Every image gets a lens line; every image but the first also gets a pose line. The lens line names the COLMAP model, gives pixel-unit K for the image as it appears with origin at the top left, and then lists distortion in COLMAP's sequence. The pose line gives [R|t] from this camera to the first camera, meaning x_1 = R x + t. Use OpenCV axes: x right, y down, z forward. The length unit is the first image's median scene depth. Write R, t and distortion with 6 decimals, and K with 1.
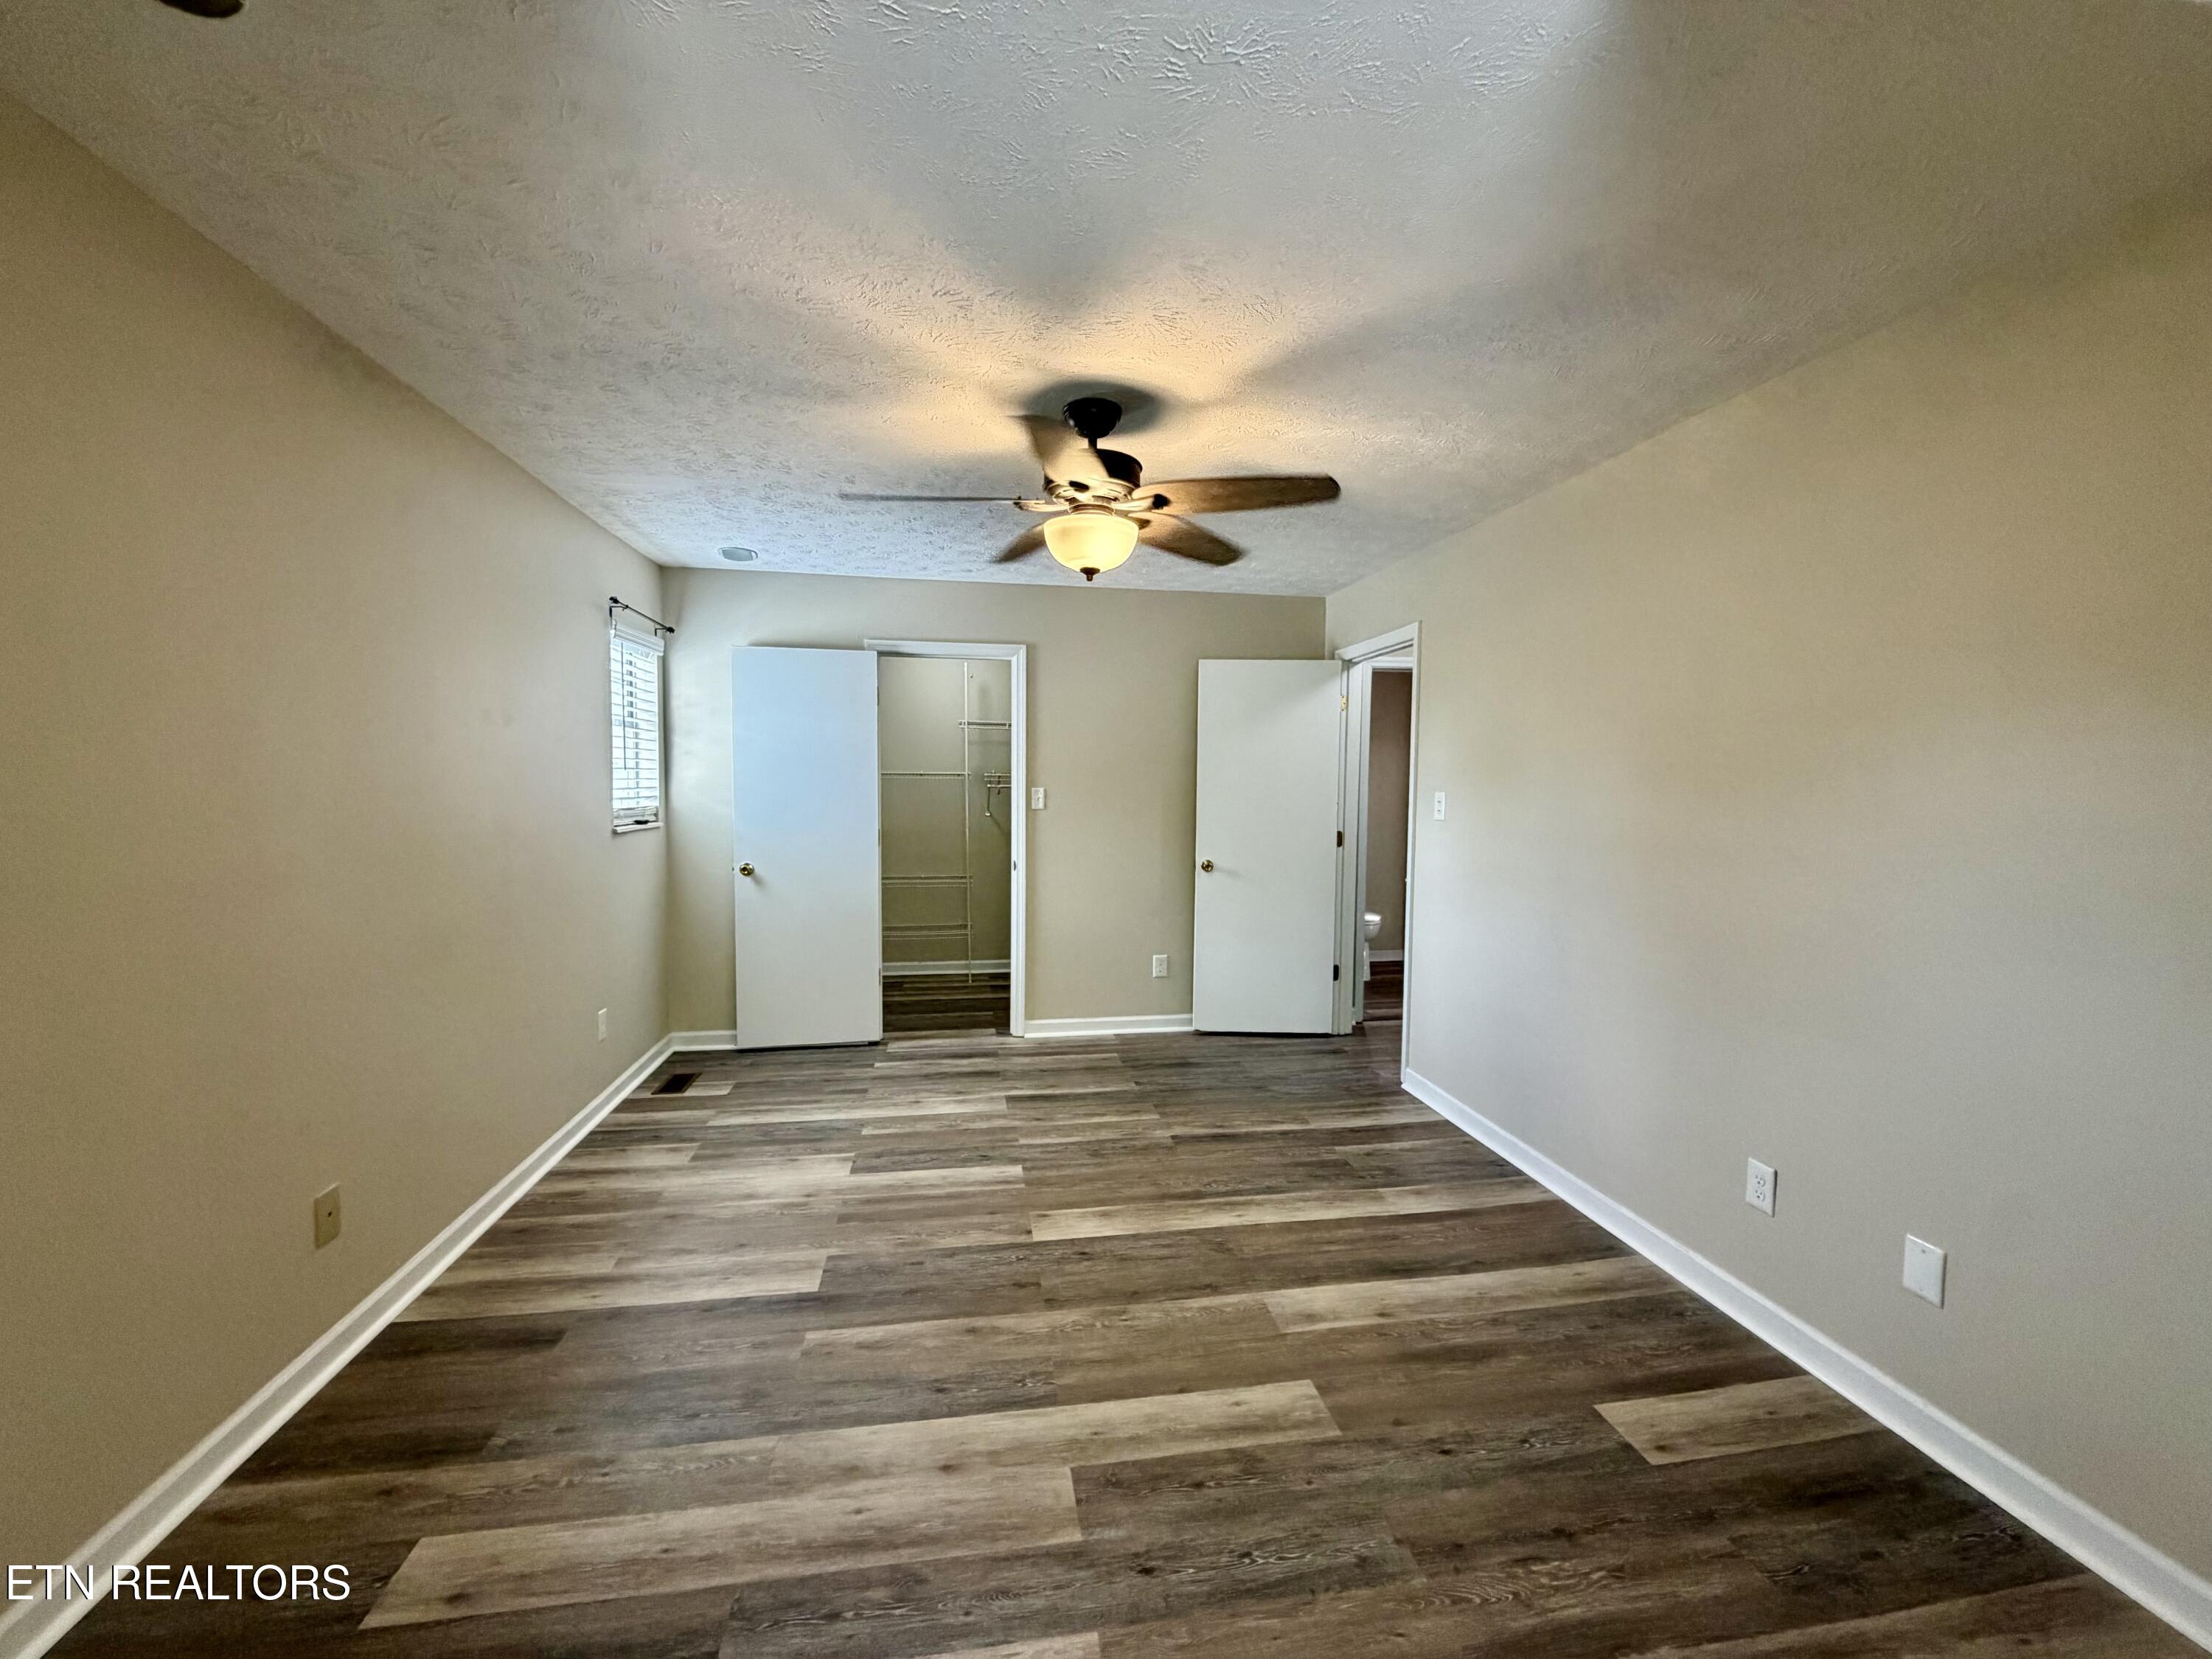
lens RADIAL K [[879.3, 0, 1100.9], [0, 879.3, 832.4], [0, 0, 1]] dist [-0.000399, 0.000763]
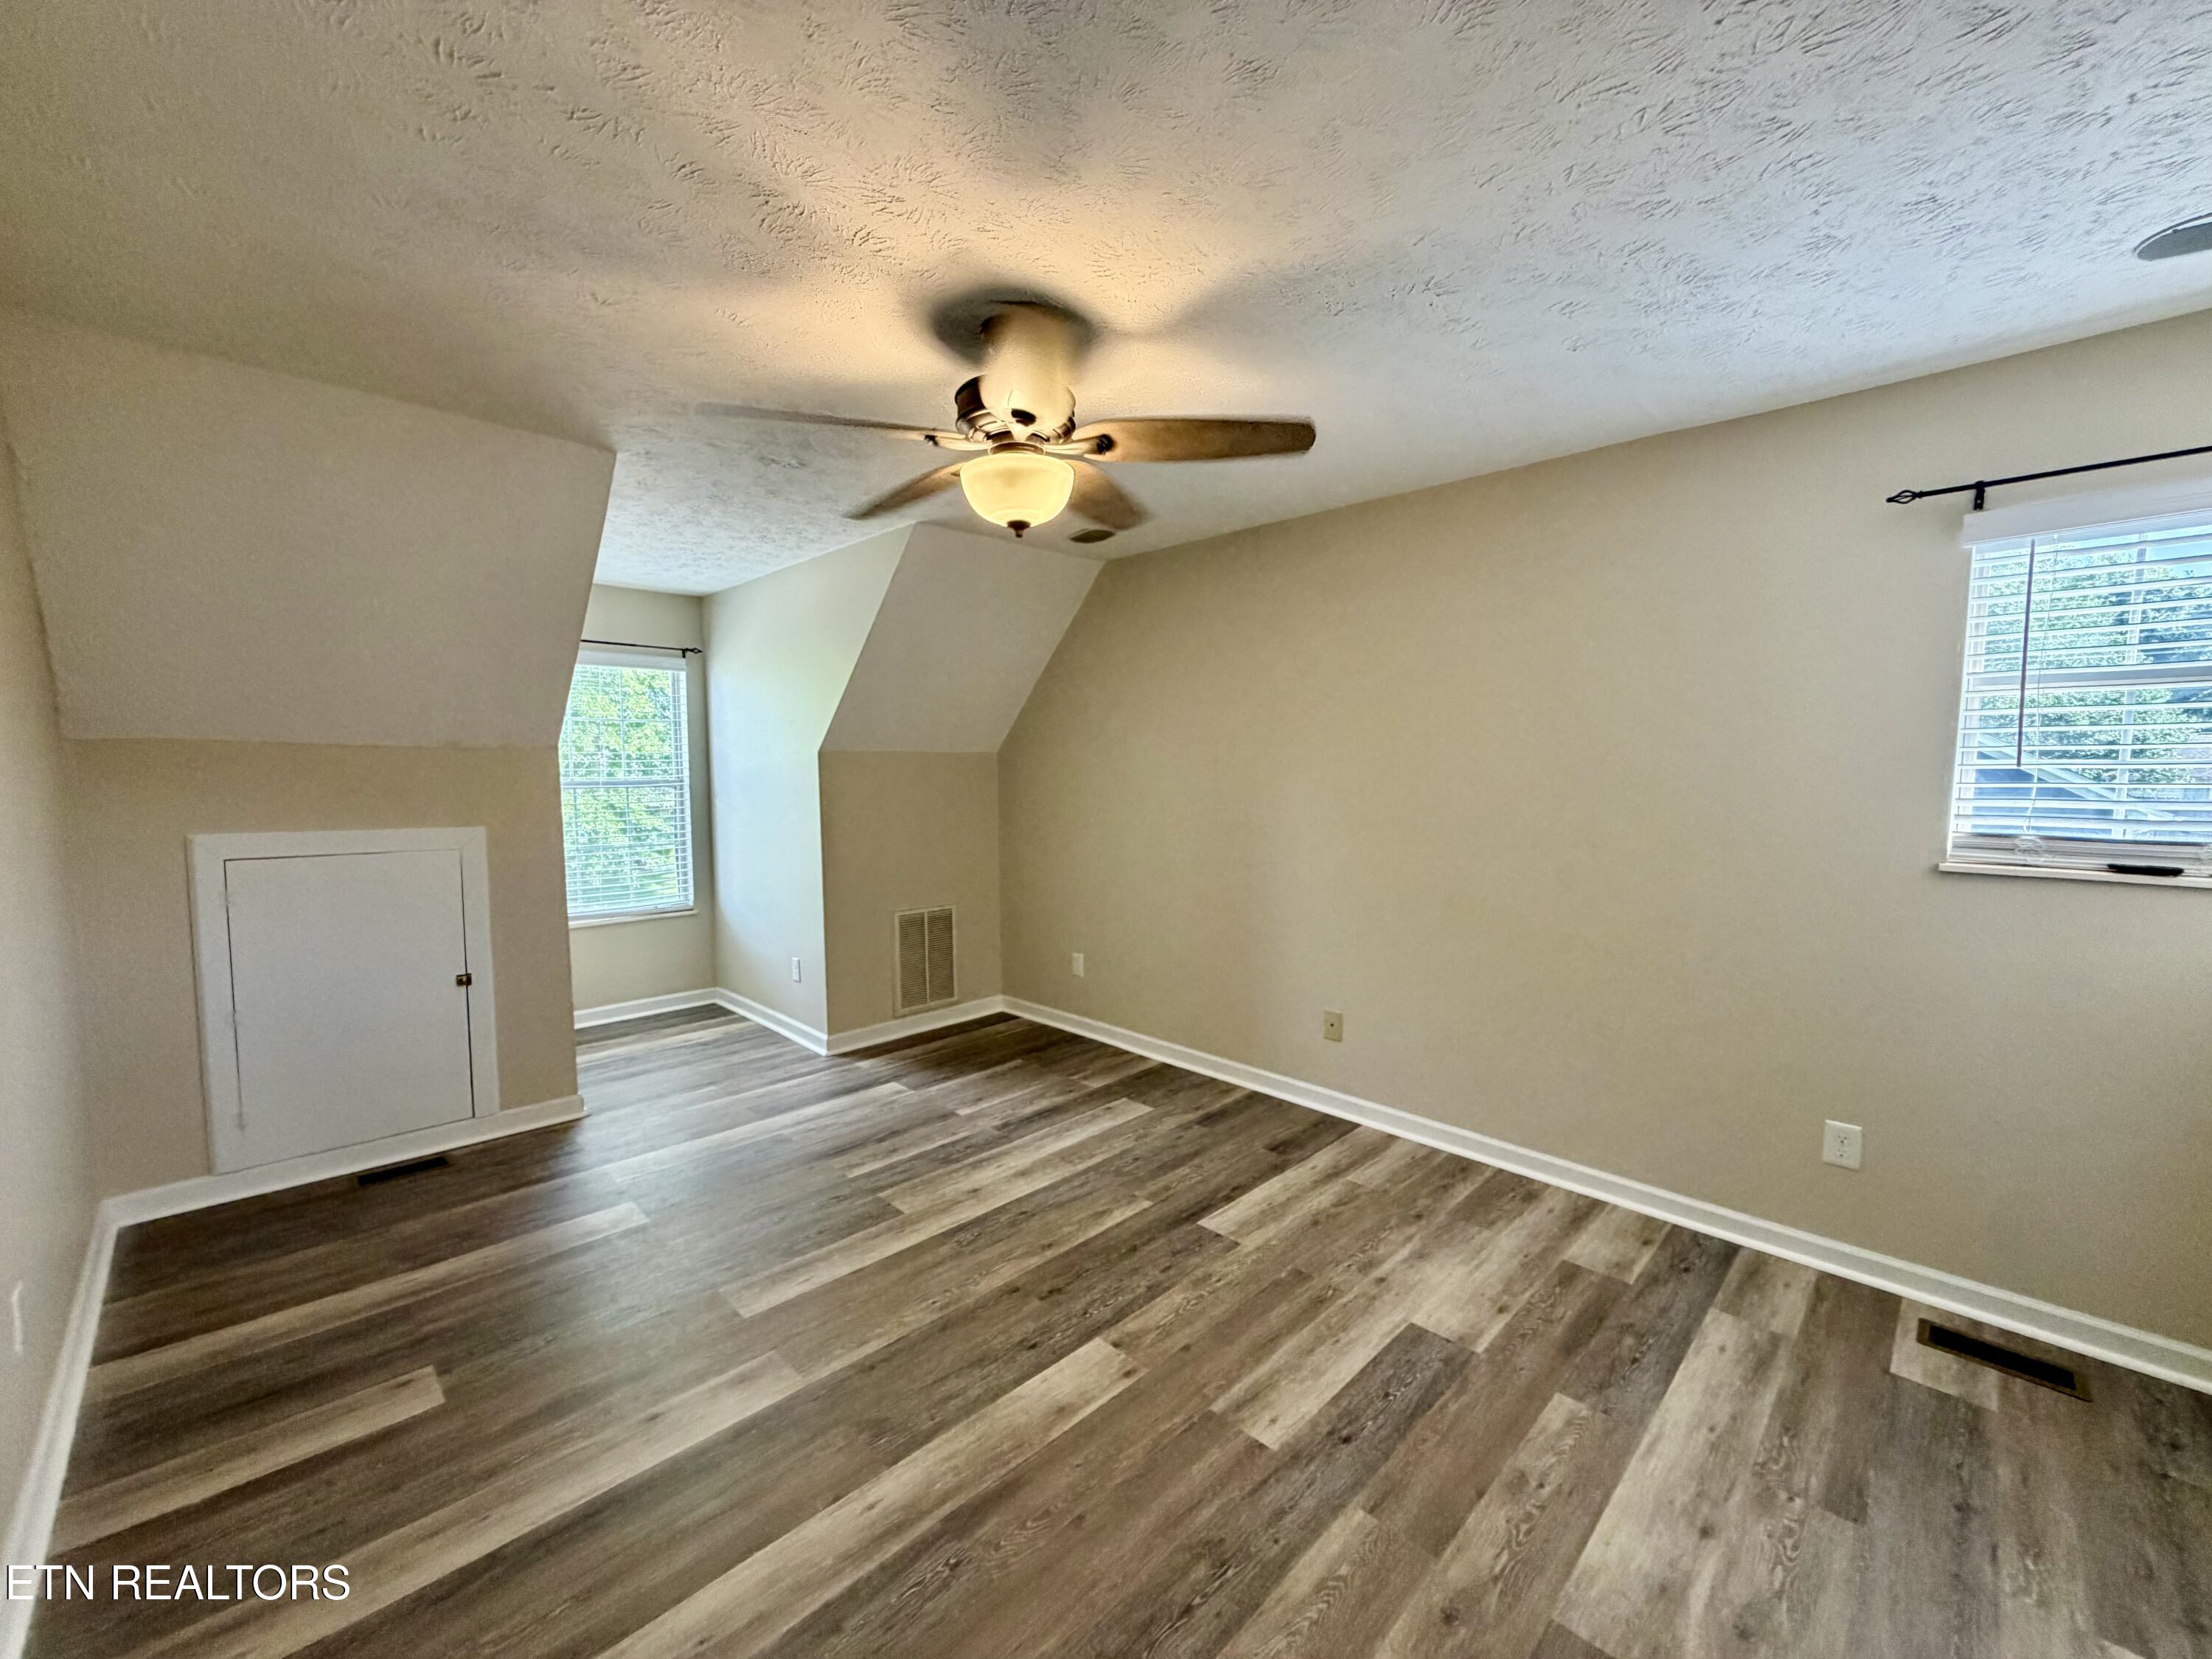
lens RADIAL K [[879.3, 0, 1100.9], [0, 879.3, 832.4], [0, 0, 1]] dist [-0.000399, 0.000763]
pose [[-0.814382, 0.028536, -0.579628, 0.378886], [-0.046906, 0.992286, 0.114756, -0.094623], [0.578431, 0.120643, -0.806761, 1.587492]]
